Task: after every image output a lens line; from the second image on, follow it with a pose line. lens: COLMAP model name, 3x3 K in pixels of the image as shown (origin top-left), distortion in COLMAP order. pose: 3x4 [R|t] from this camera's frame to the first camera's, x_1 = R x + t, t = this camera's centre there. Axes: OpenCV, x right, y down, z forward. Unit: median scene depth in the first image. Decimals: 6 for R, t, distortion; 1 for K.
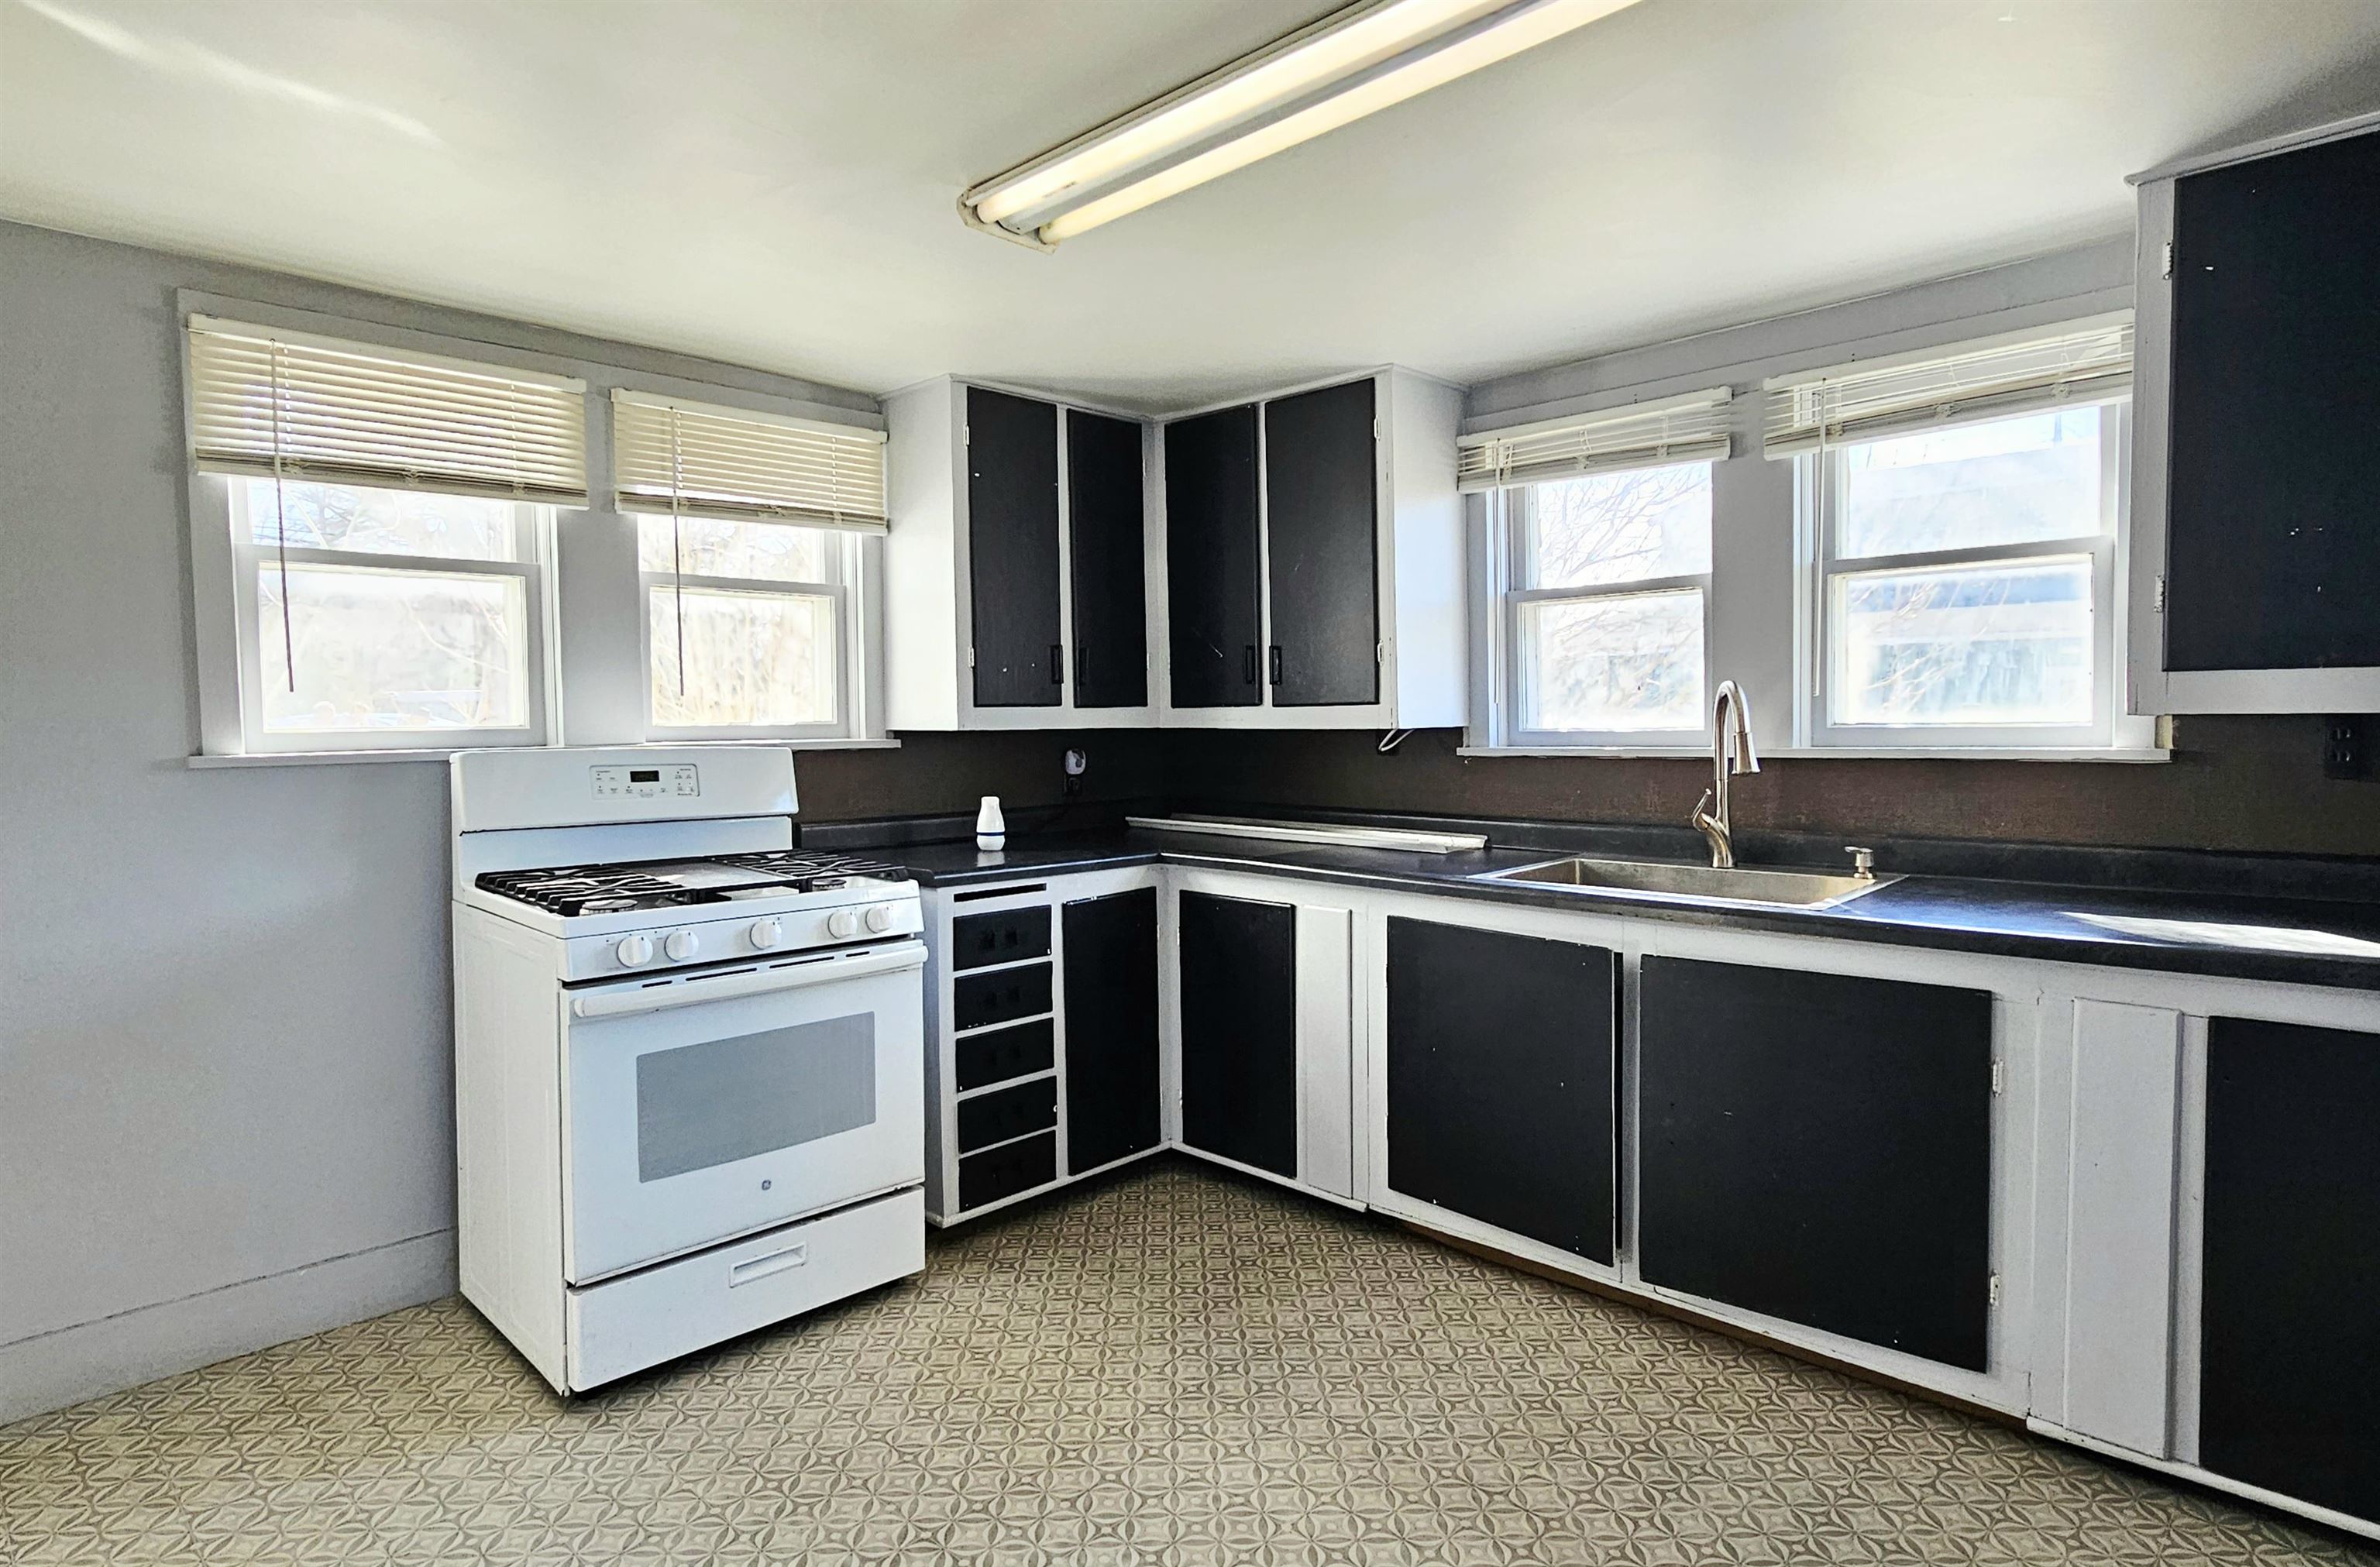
lens RADIAL K [[1302.5, 0, 1151.7], [0, 1302.5, 759.8], [0, 0, 1]] dist [-0.004584, 0.003350]
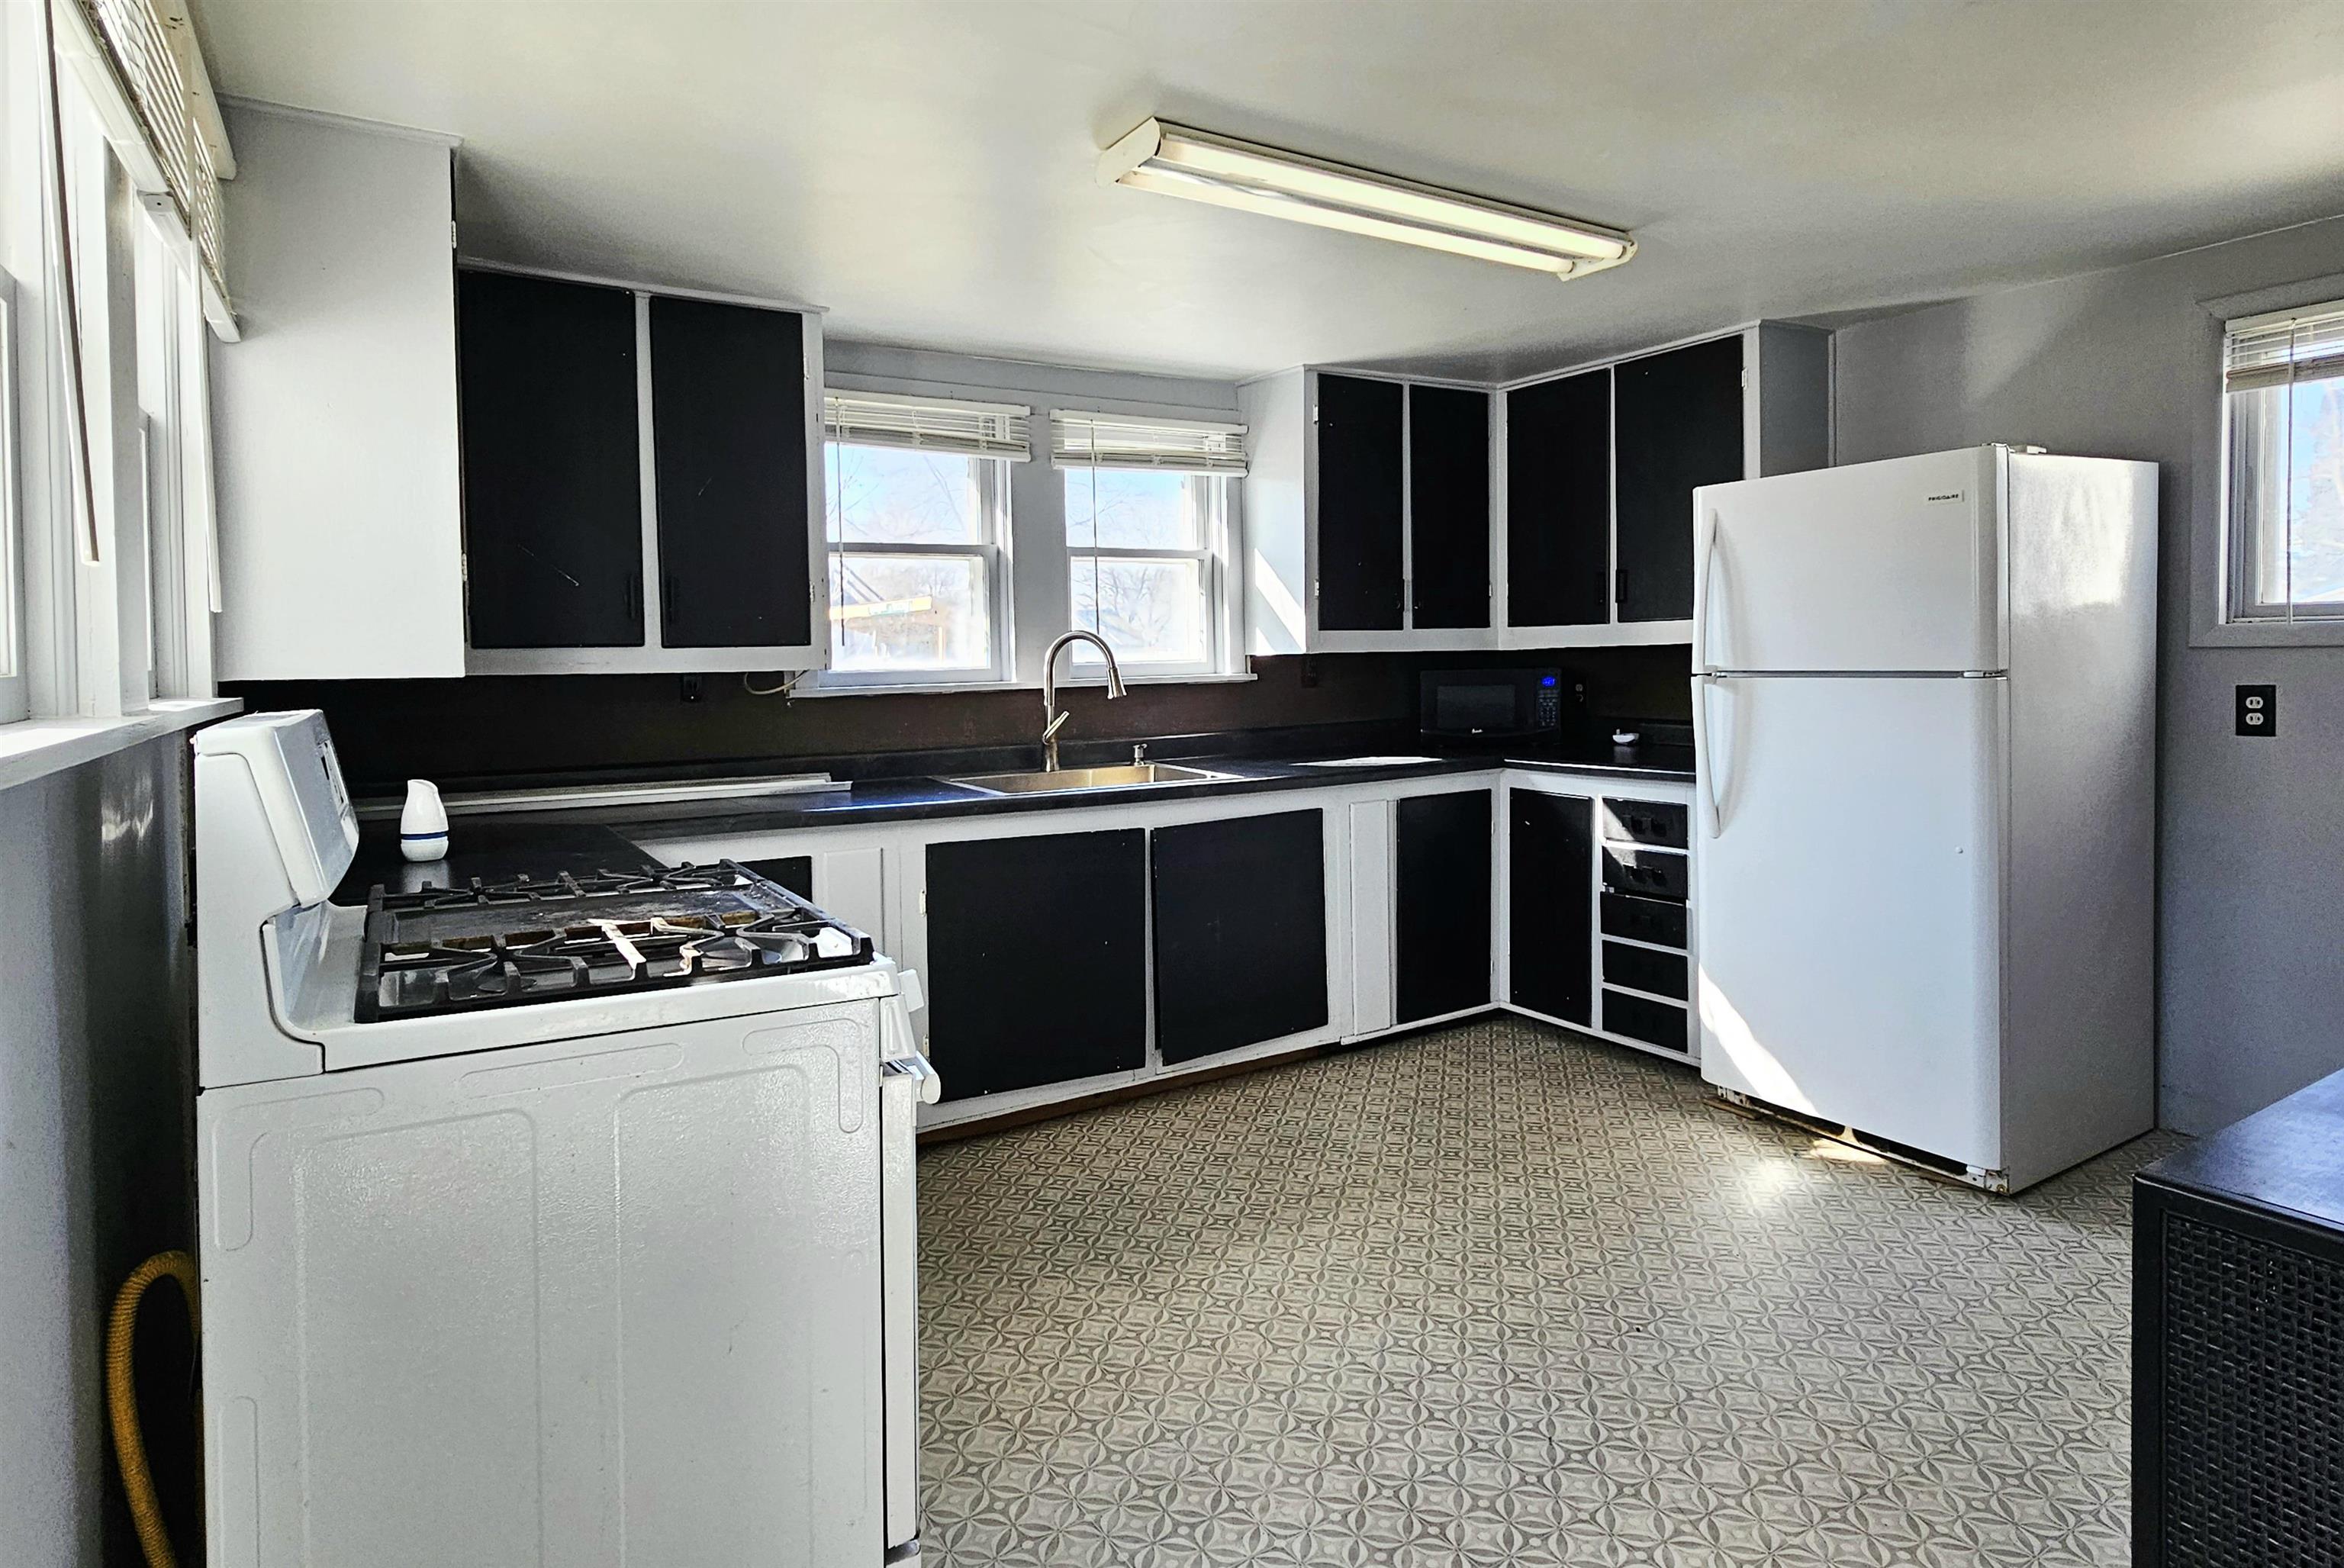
lens RADIAL K [[1282.9, 0, 1208.4], [0, 1282.9, 694.0], [0, 0, 1]] dist [-0.004584, 0.003350]
pose [[0.212818, -0.020856, 0.976869, -0.864111], [0.049801, 0.998704, 0.010472, -0.002076], [-0.975822, 0.046420, 0.213581, 0.609404]]
